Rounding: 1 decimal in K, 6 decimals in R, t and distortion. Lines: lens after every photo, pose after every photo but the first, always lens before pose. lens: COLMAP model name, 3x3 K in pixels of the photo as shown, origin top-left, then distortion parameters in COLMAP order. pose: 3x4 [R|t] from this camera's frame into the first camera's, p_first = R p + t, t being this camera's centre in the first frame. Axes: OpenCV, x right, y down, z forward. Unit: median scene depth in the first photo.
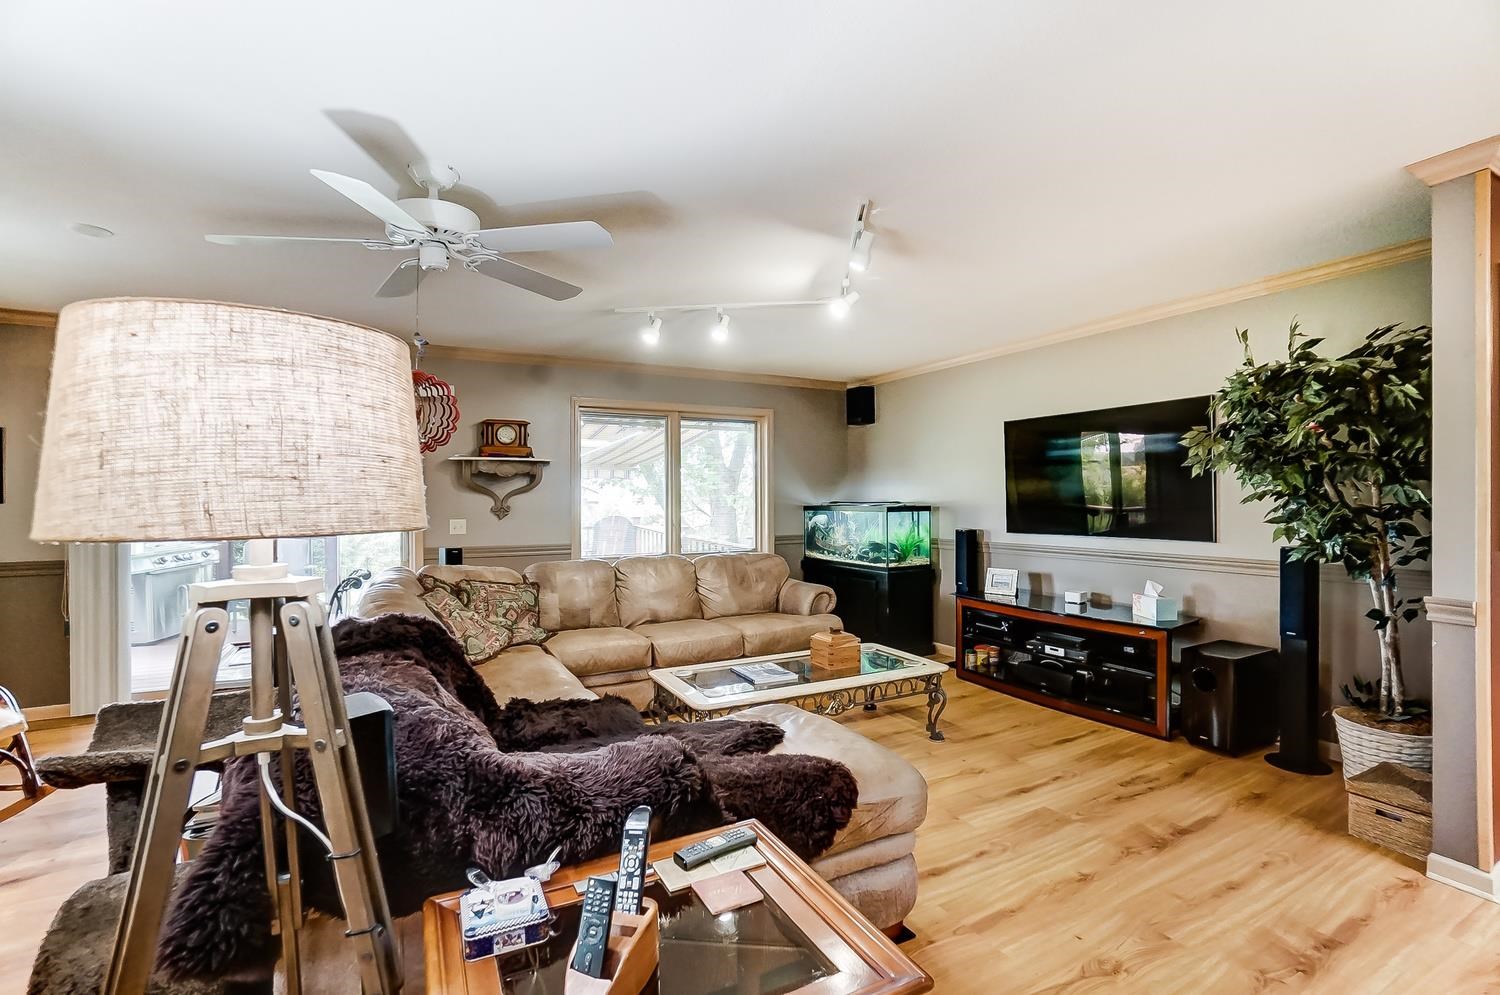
lens RADIAL K [[673.0, 0, 750.0], [0, 673.0, 497.5], [0, 0, 1]] dist [-0.060516, 0.030424]
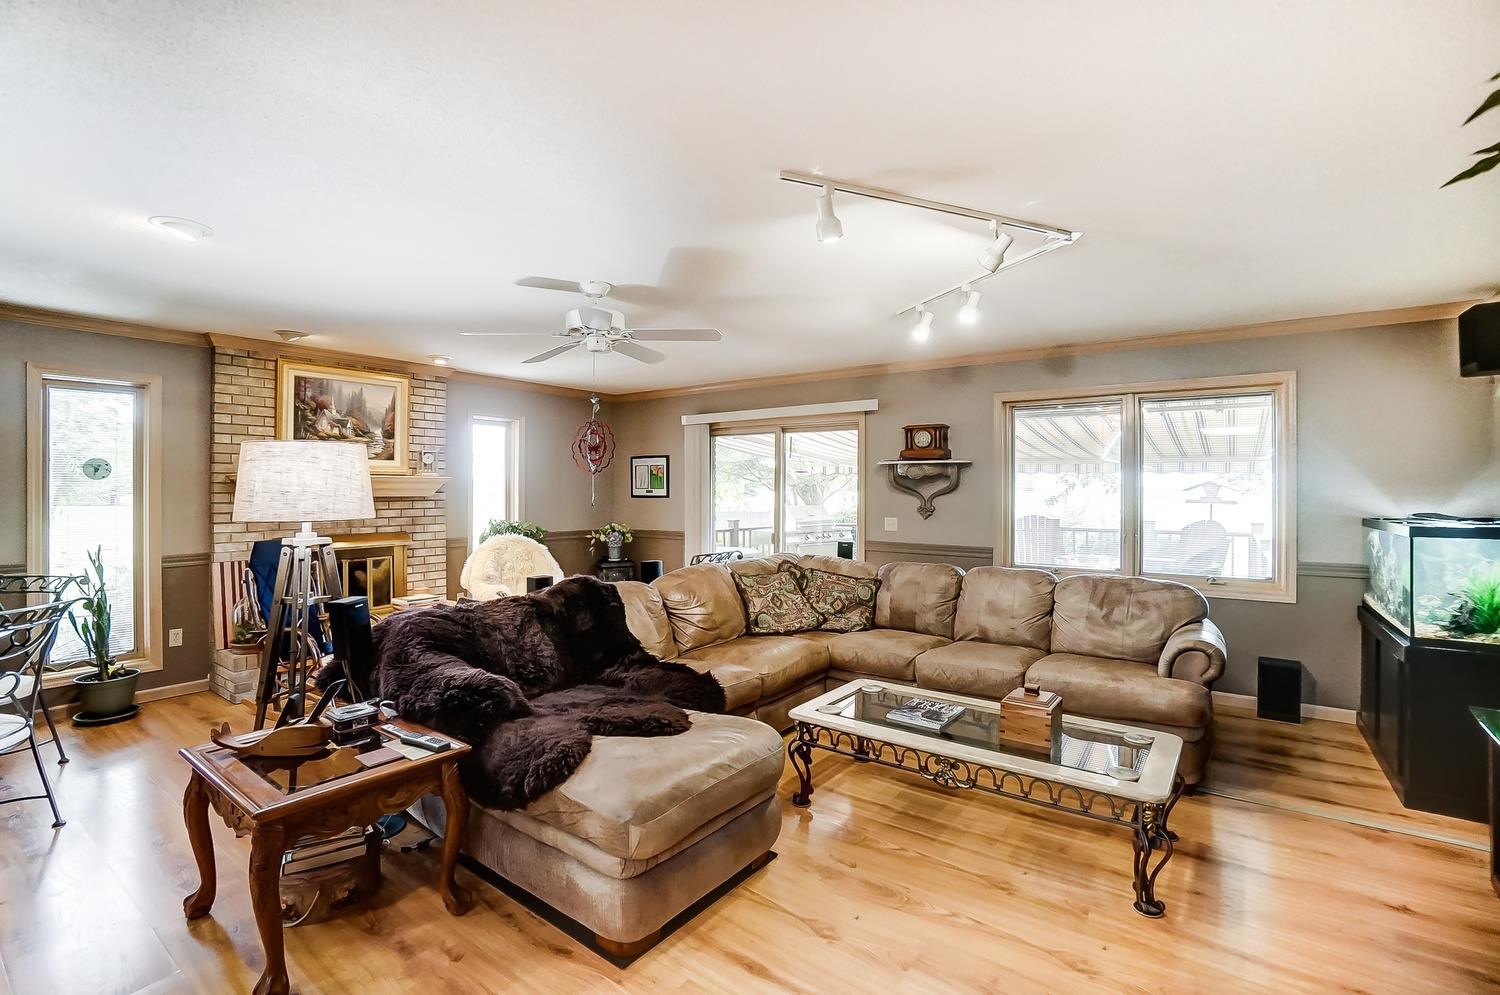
lens RADIAL K [[673.0, 0, 750.0], [0, 673.0, 497.5], [0, 0, 1]] dist [-0.060516, 0.030424]
pose [[0.435632, 0.015386, -0.899993, 0.649627], [-0.003147, 0.999874, 0.015570, -0.023605], [0.900119, -0.003951, 0.435626, 0.410978]]
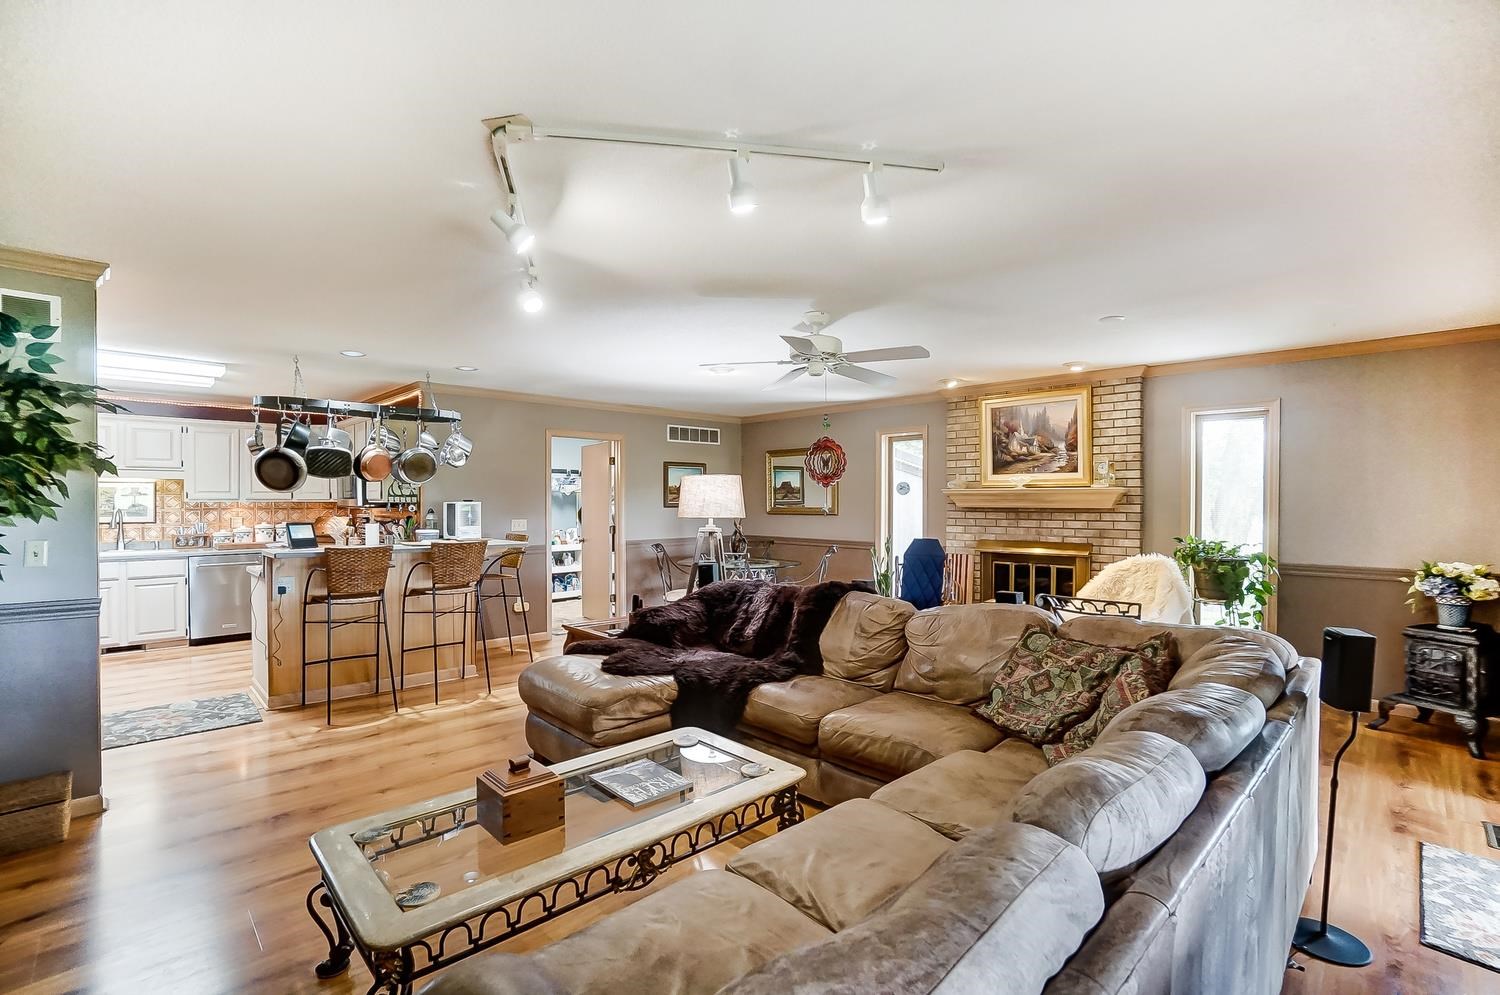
lens RADIAL K [[669.3, 0, 744.5], [0, 669.3, 523.4], [0, 0, 1]] dist [-0.073817, 0.030954]
pose [[-0.959125, 0.013406, -0.282667, 0.099831], [0.003565, 0.999370, 0.035303, -0.020751], [0.282962, 0.032852, -0.958568, 1.587069]]
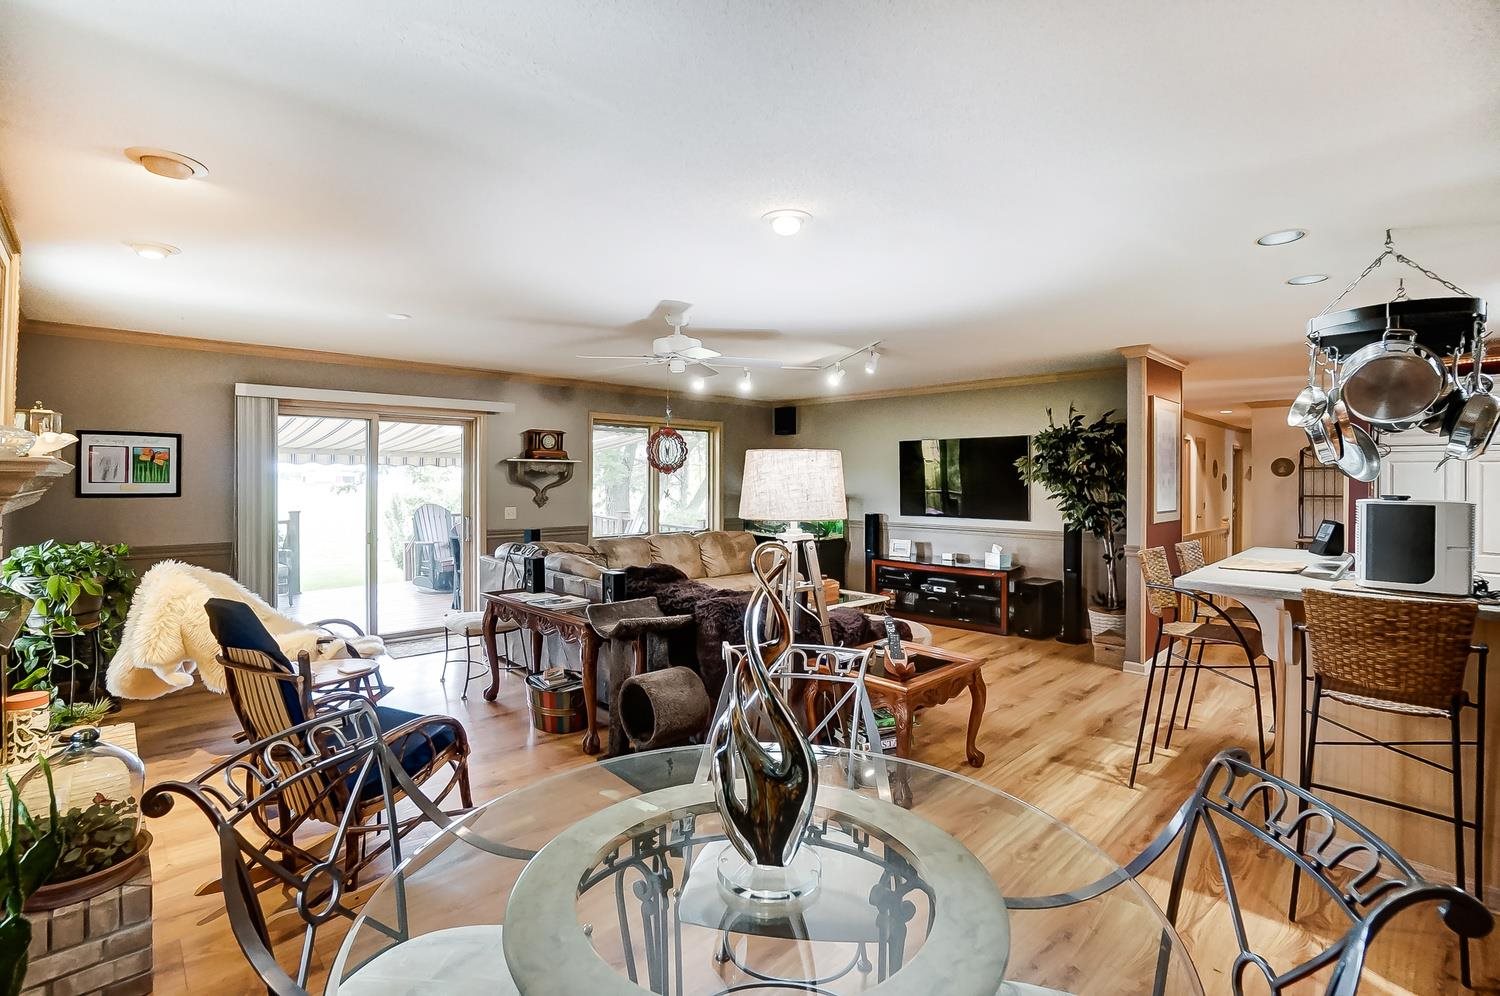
lens RADIAL K [[708.9, 0, 749.1], [0, 708.9, 473.8], [0, 0, 1]] dist [-0.001352, -0.000274]
pose [[0.958194, 0.010923, 0.285911, -0.536270], [-0.009538, 0.999935, -0.006234, -0.037709], [-0.285961, 0.003246, 0.958236, -0.577809]]
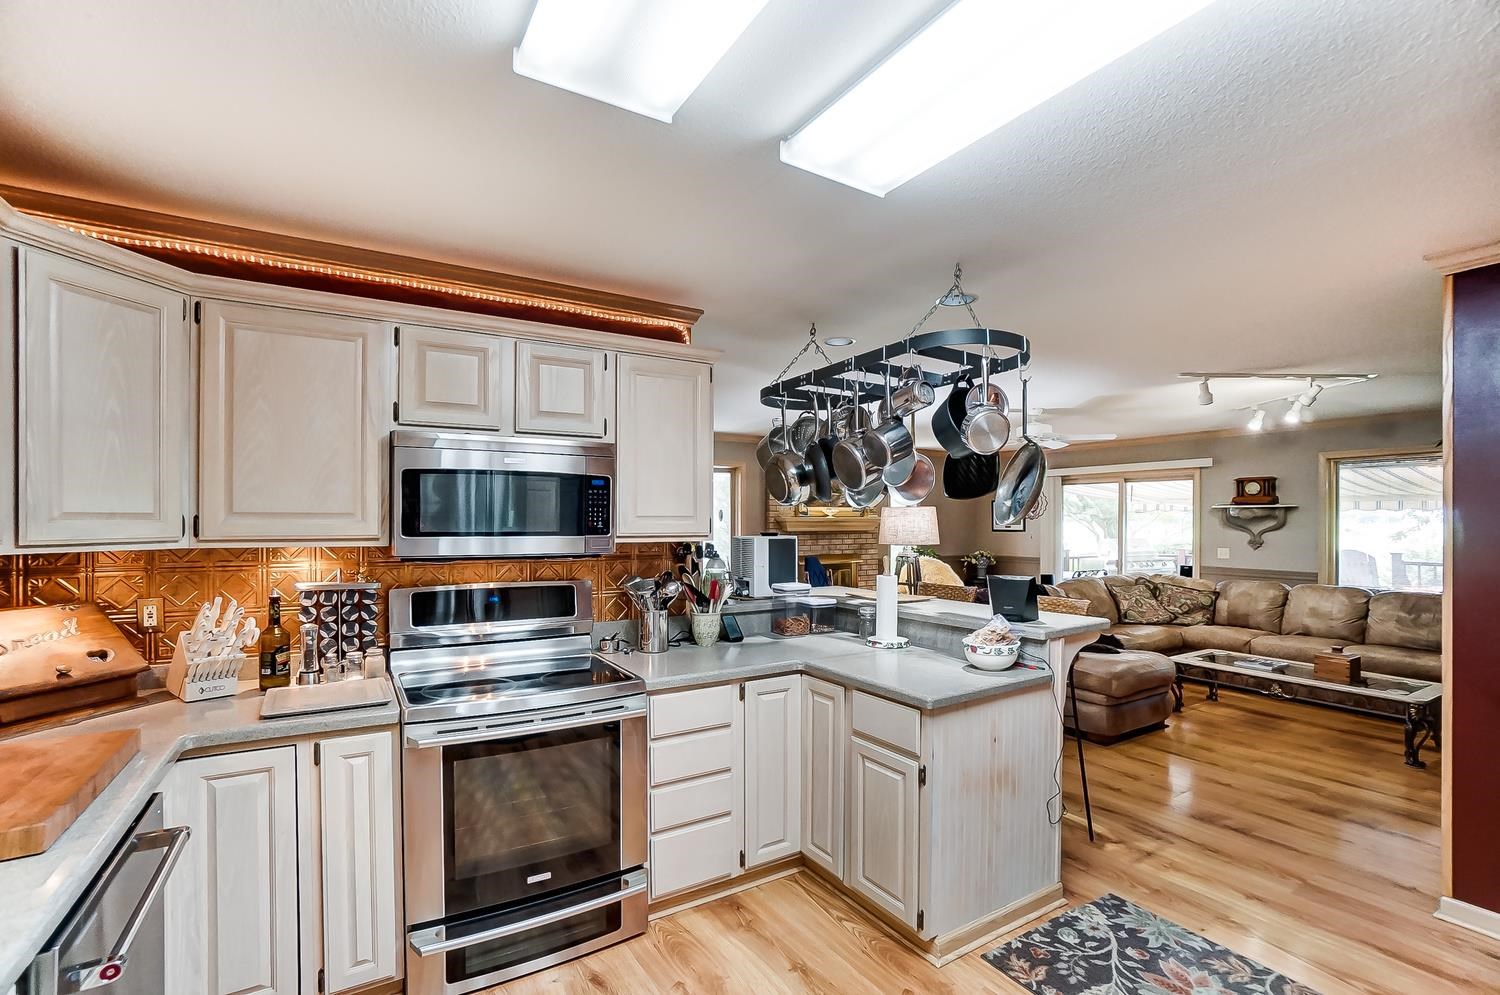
lens RADIAL K [[669.3, 0, 744.5], [0, 669.3, 523.4], [0, 0, 1]] dist [-0.073817, 0.030954]
pose [[0.050853, 0.009756, -0.998658, 1.274402], [0.000028, 0.999952, 0.009770, -0.048353], [0.998706, -0.000525, 0.050850, -0.162252]]
